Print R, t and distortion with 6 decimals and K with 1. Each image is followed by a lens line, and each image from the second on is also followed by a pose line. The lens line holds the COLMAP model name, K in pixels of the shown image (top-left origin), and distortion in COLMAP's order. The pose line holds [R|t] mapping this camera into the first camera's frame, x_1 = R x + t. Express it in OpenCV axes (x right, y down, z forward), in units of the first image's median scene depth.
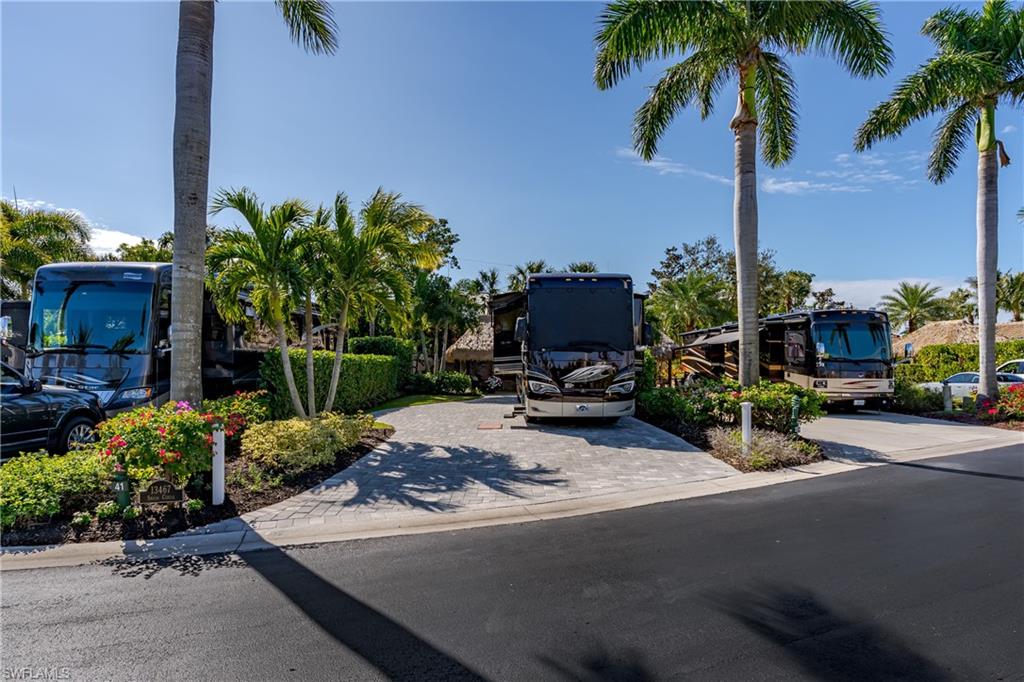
lens RADIAL K [[501.9, 0, 505.5], [0, 501.9, 346.5], [0, 0, 1]] dist [-0.000956, -0.001241]
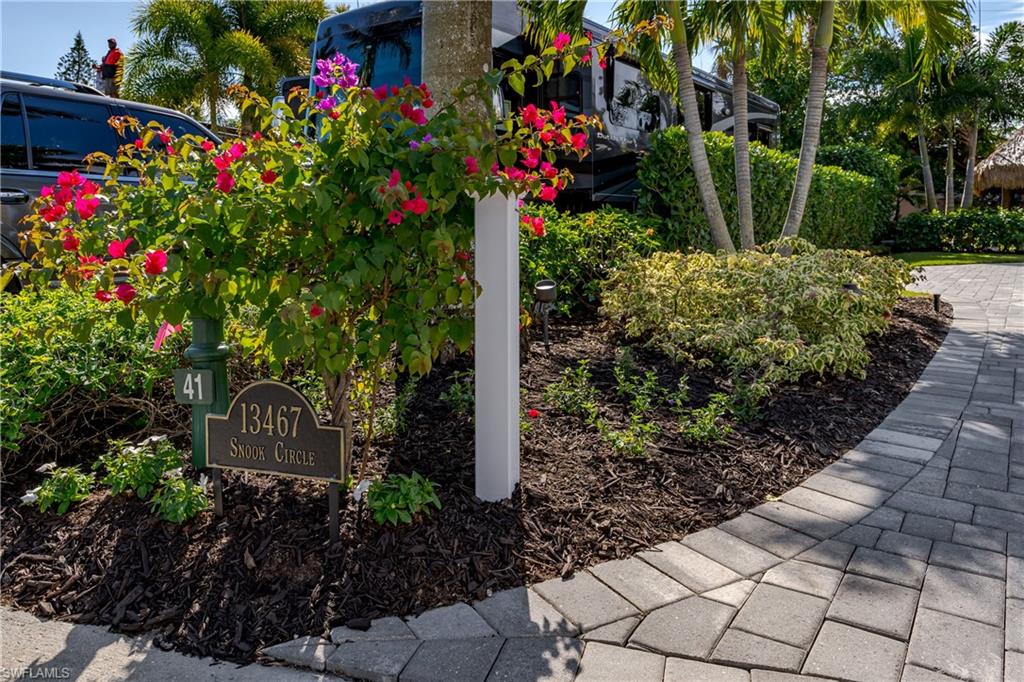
lens RADIAL K [[655.6, 0, 513.8], [0, 655.6, 342.9], [0, 0, 1]] dist [0.003164, 0.000612]
pose [[0.802799, 0.074363, -0.591595, -0.270186], [0.042720, 0.982469, 0.181466, 0.128714], [0.594718, -0.170954, 0.785548, 0.542837]]
